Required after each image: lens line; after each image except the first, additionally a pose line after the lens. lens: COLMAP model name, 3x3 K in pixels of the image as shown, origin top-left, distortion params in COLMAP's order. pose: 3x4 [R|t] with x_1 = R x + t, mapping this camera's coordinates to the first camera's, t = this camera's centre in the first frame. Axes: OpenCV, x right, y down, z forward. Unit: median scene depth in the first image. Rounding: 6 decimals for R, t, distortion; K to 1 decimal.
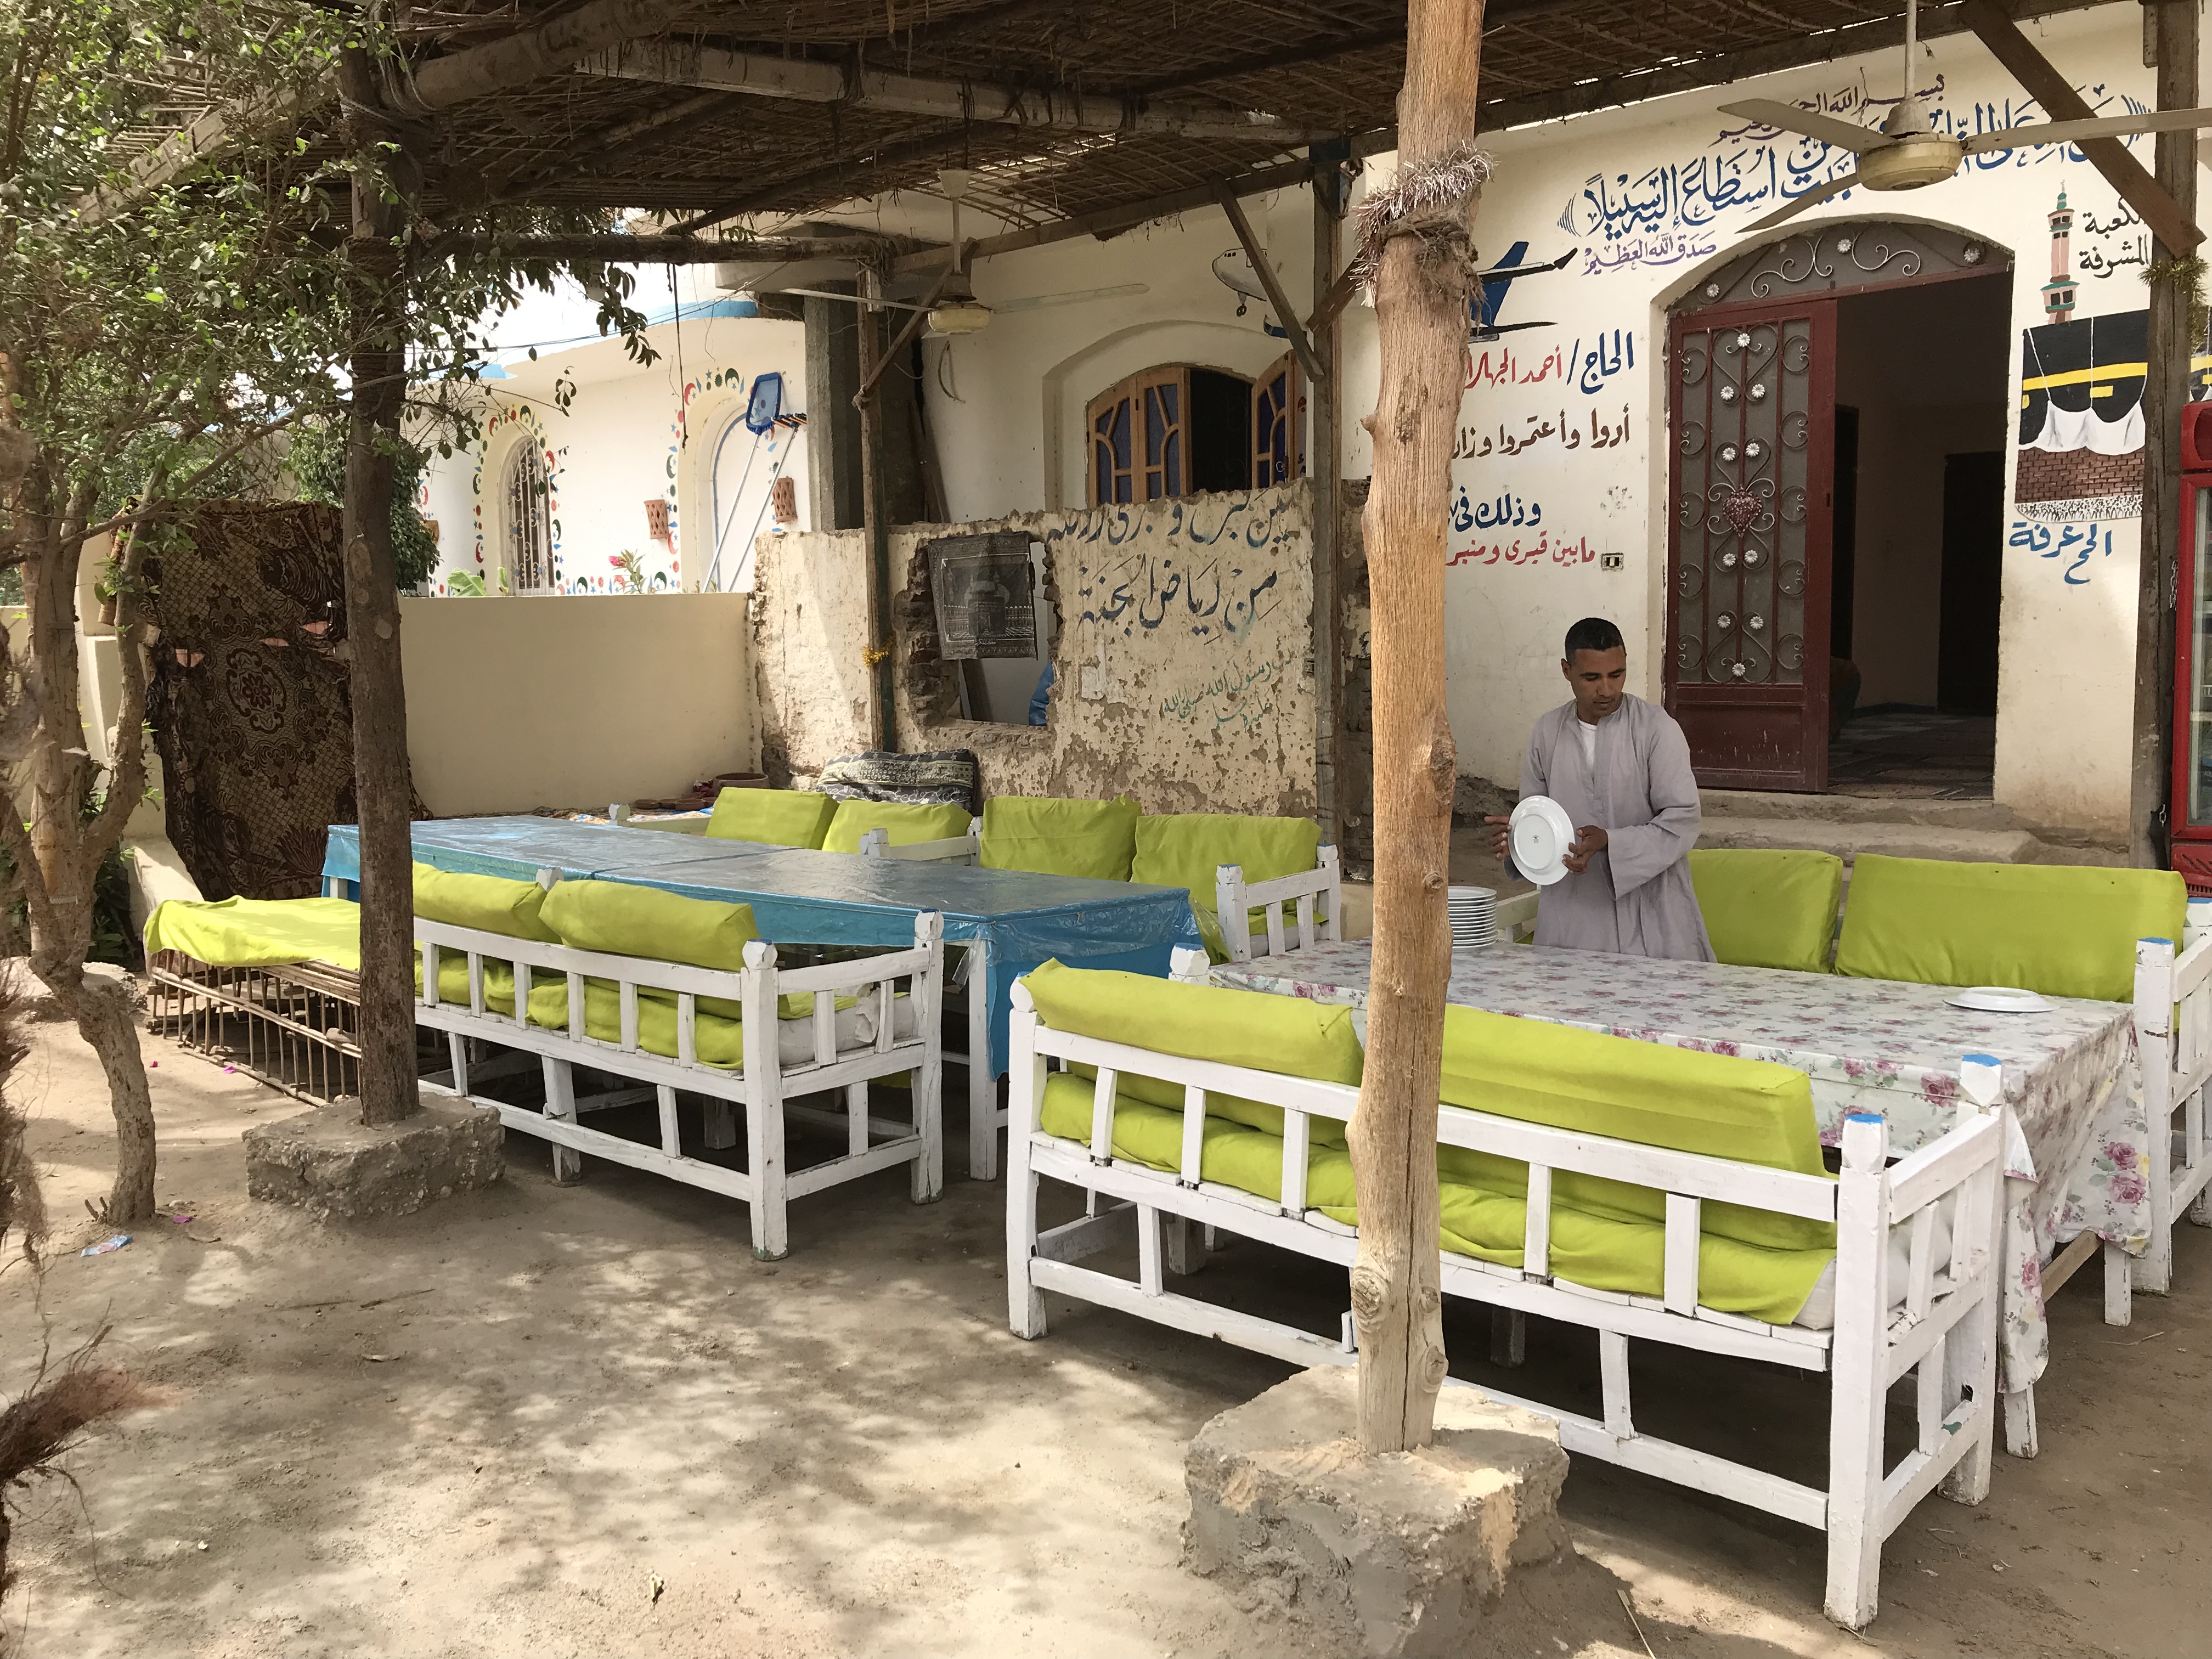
lens RADIAL K [[1784.9, 0, 1106.2], [0, 1784.9, 827.2], [0, 0, 1]] dist [-0.002391, 0.001138]
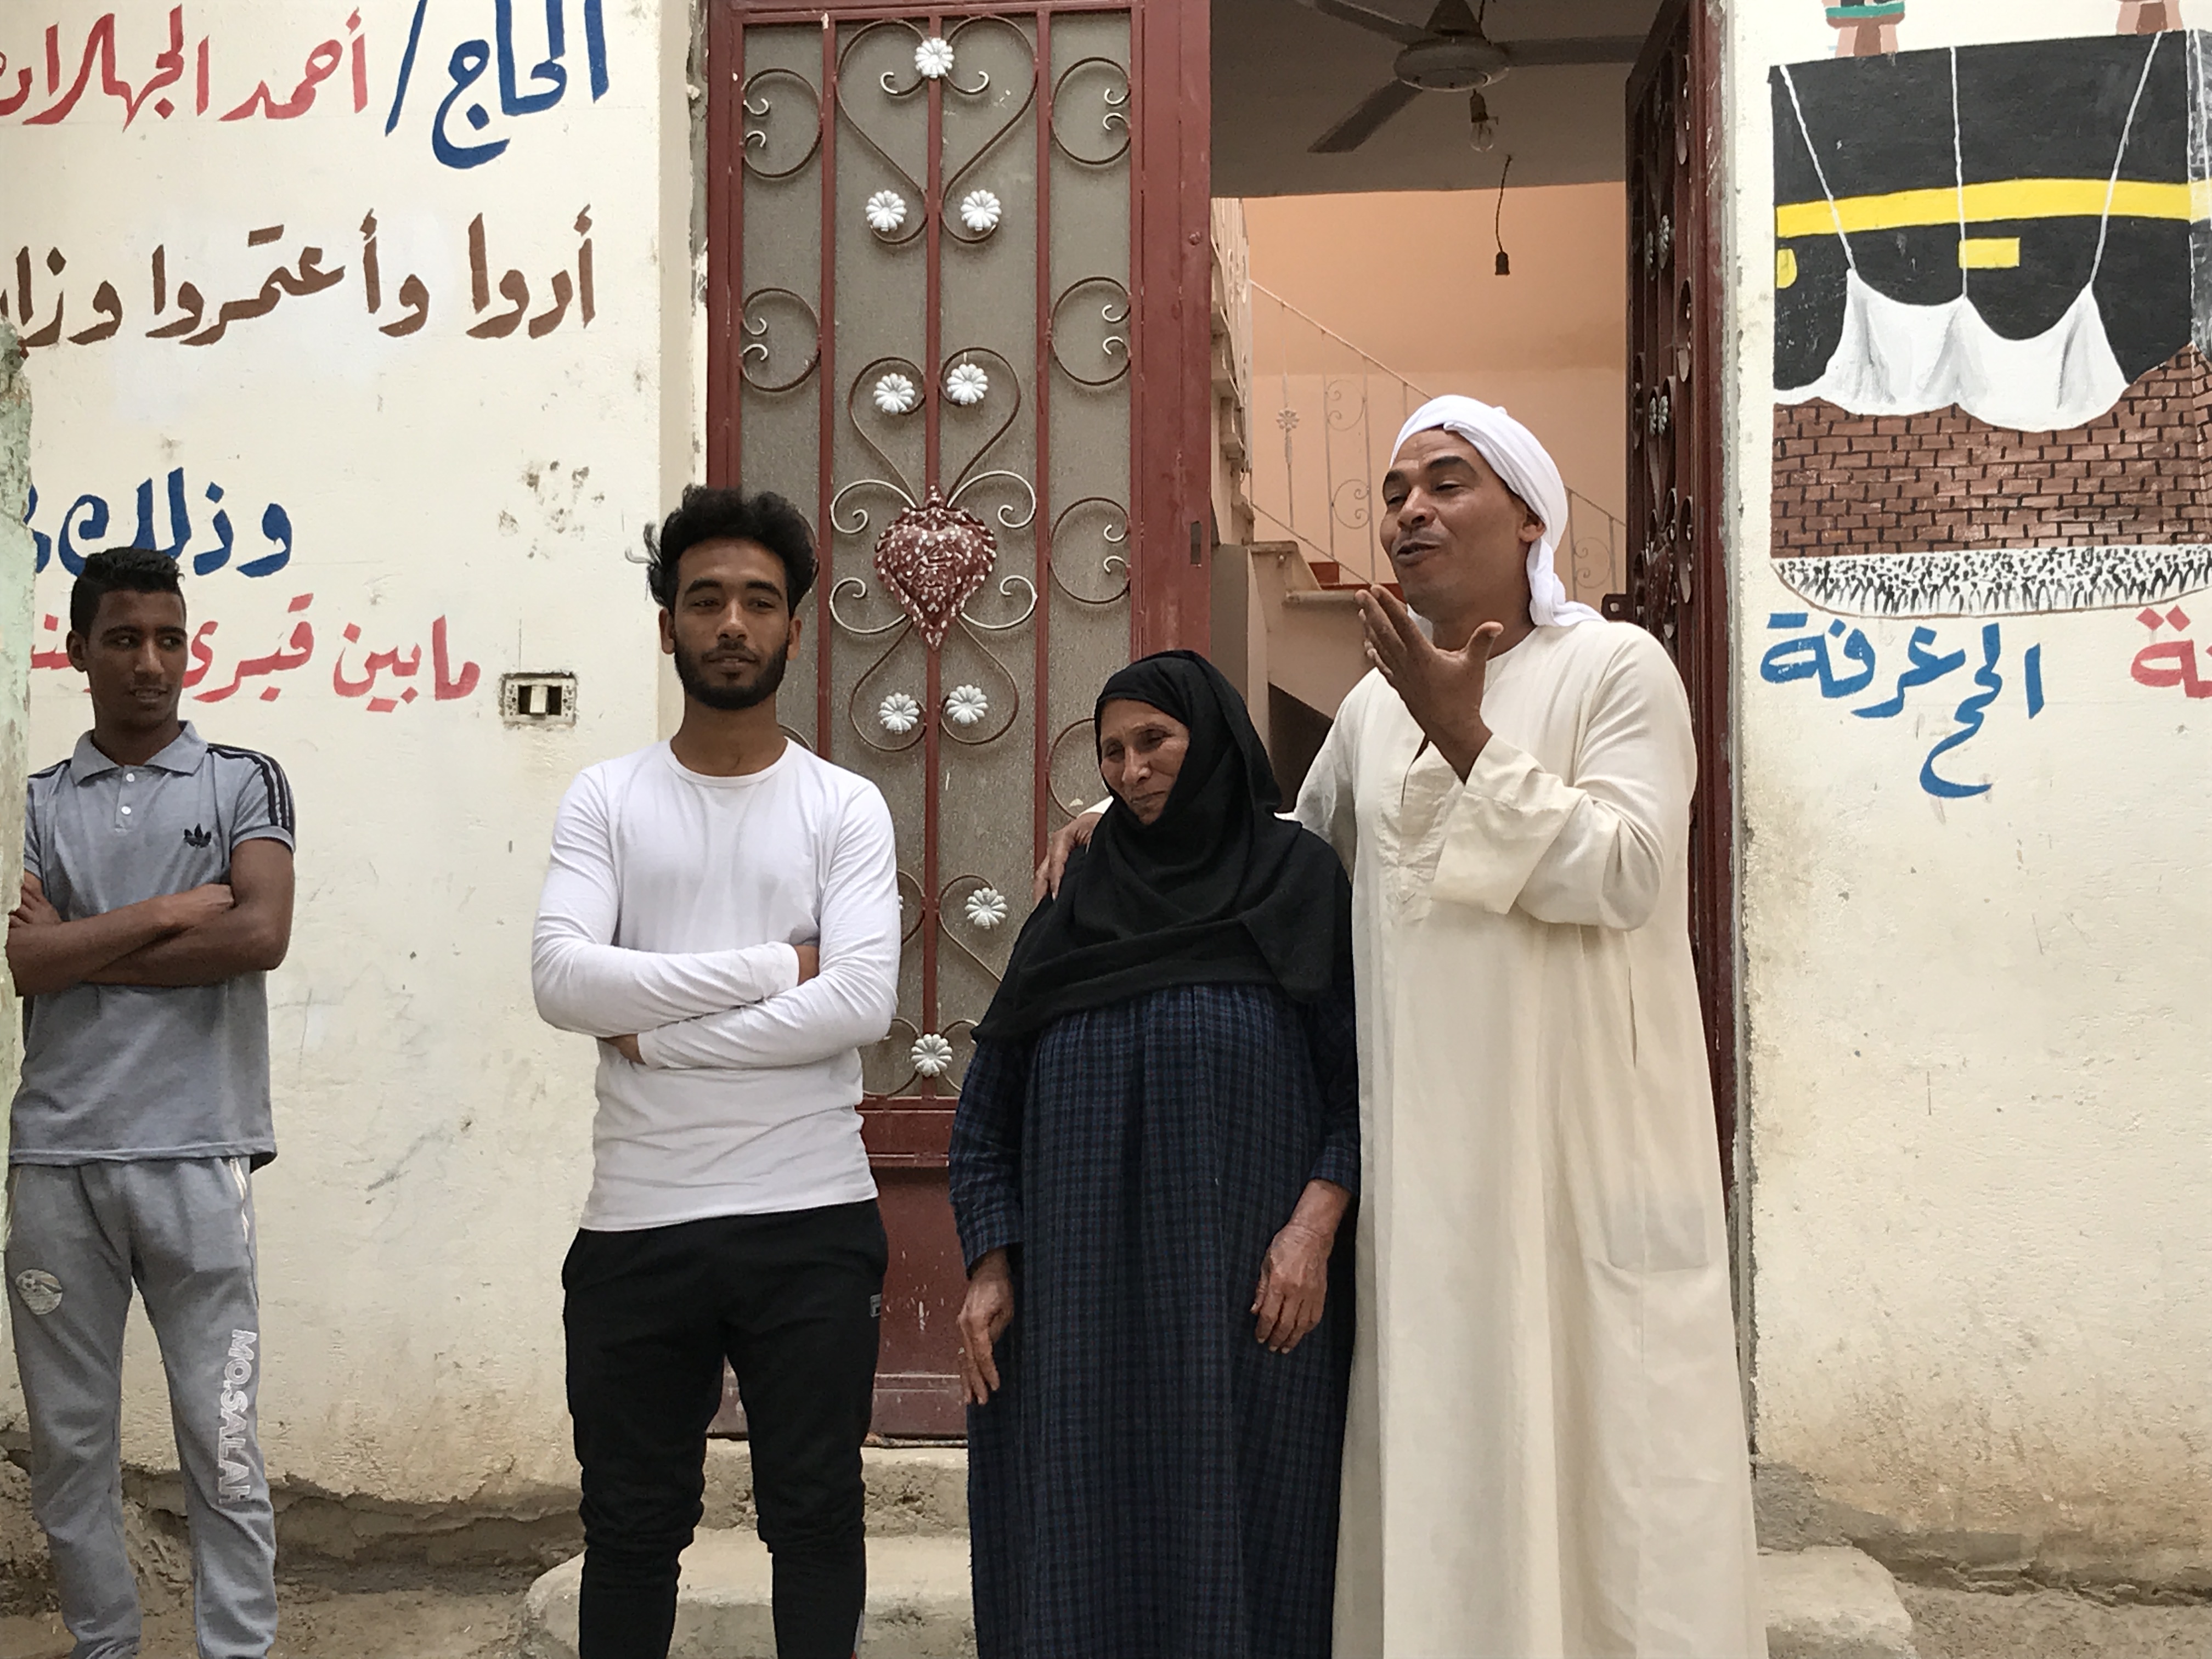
lens RADIAL K [[3274.9, 0, 1105.5], [0, 3274.9, 823.6], [0, 0, 1]] dist [0.044541, 0.000000]
pose [[0.832372, 0.064700, 0.550428, 0.058054], [0.044211, 0.982246, -0.182315, -0.021549], [-0.552451, 0.176089, 0.814734, 0.508189]]
